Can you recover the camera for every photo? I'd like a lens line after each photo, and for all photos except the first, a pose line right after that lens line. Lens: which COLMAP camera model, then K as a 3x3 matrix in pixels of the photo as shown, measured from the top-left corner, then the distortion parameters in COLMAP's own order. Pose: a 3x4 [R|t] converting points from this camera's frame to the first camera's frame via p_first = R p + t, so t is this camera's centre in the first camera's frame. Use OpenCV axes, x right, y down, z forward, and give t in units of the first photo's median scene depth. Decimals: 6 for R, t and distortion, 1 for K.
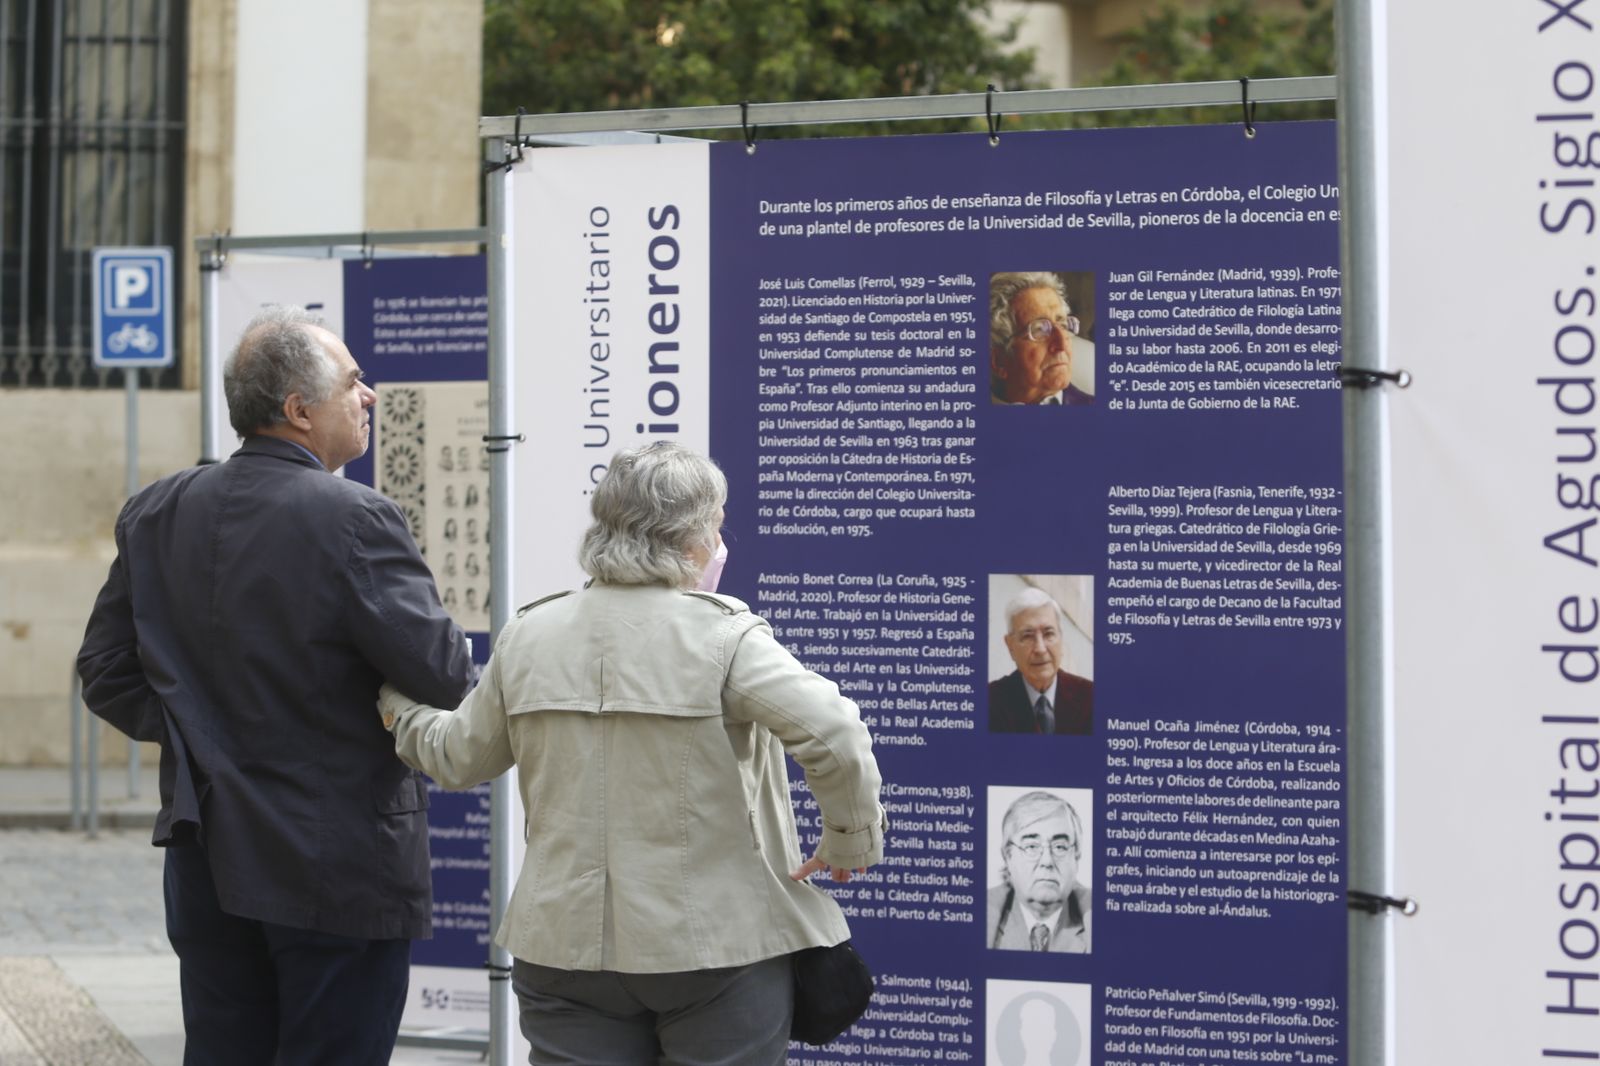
lens RADIAL K [[1175.8, 0, 800.0], [0, 1175.8, 533.0], [0, 0, 1]] dist [-0.104535, 0.078055]
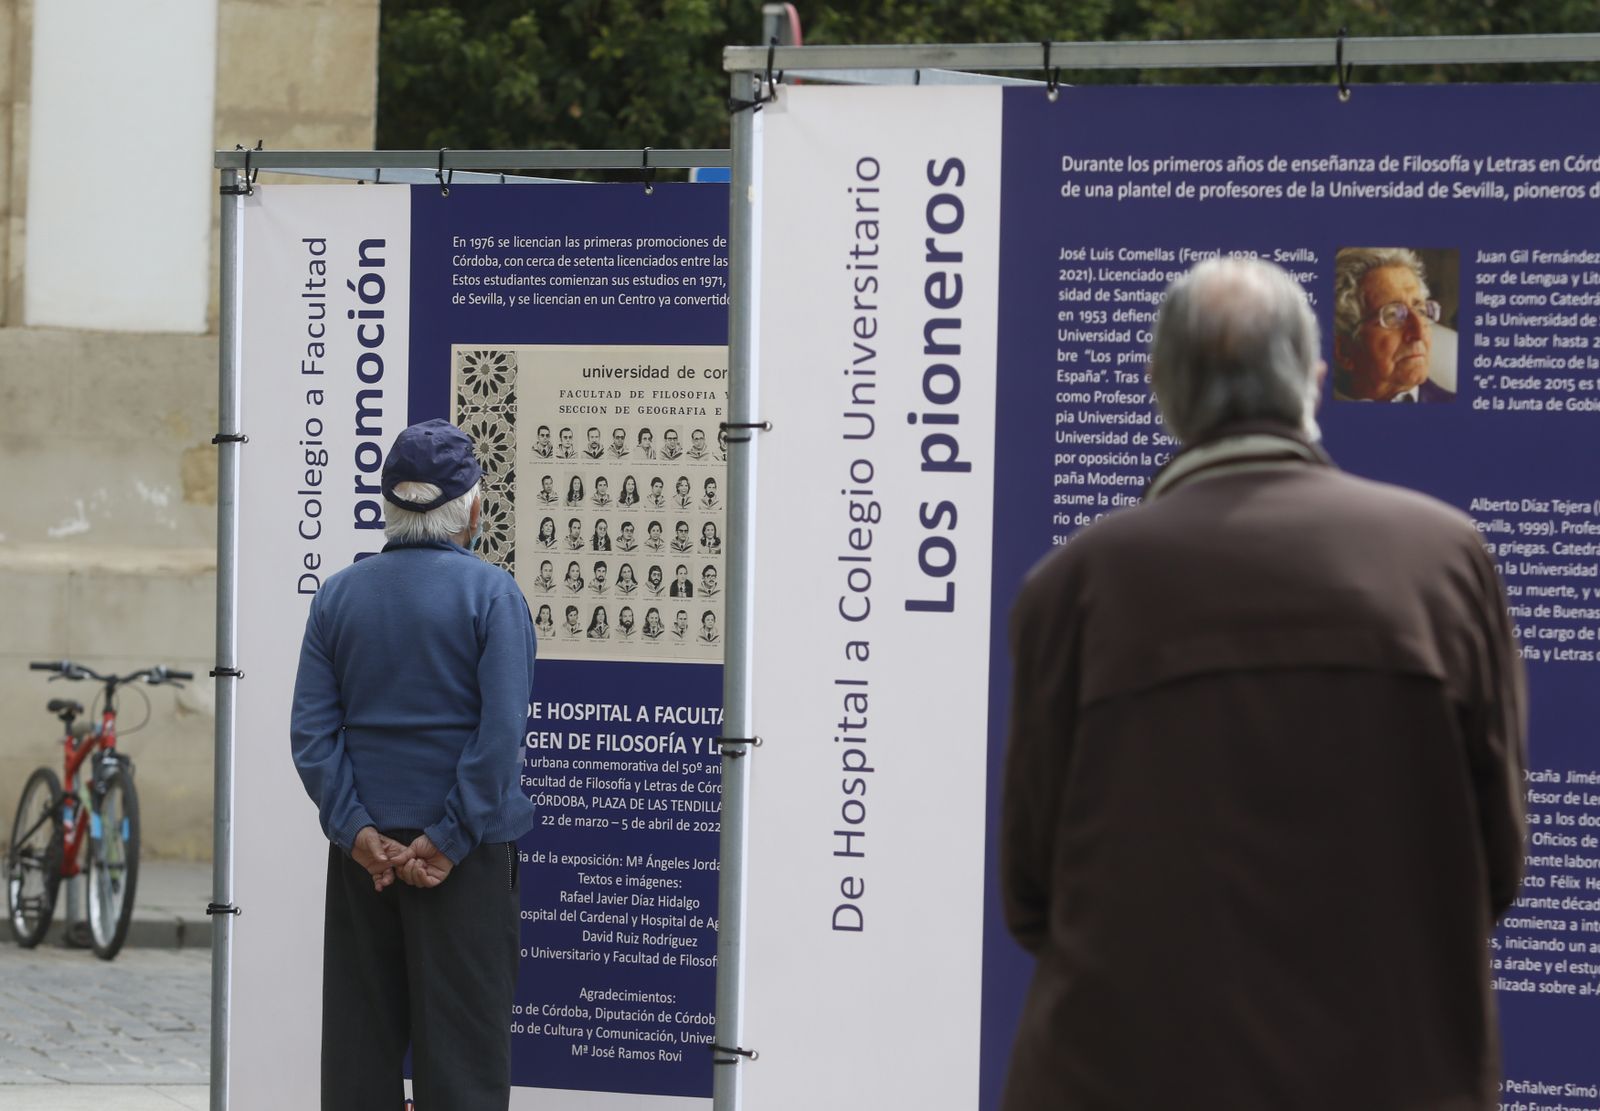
lens RADIAL K [[1643.6, 0, 800.1], [0, 1643.6, 547.1], [0, 0, 1]] dist [-0.087977, 0.036285]
pose [[0.999409, 0.020302, -0.027729, -0.192087], [-0.020236, 0.999792, 0.002669, 0.003195], [0.027778, -0.002106, 0.999612, -0.208762]]
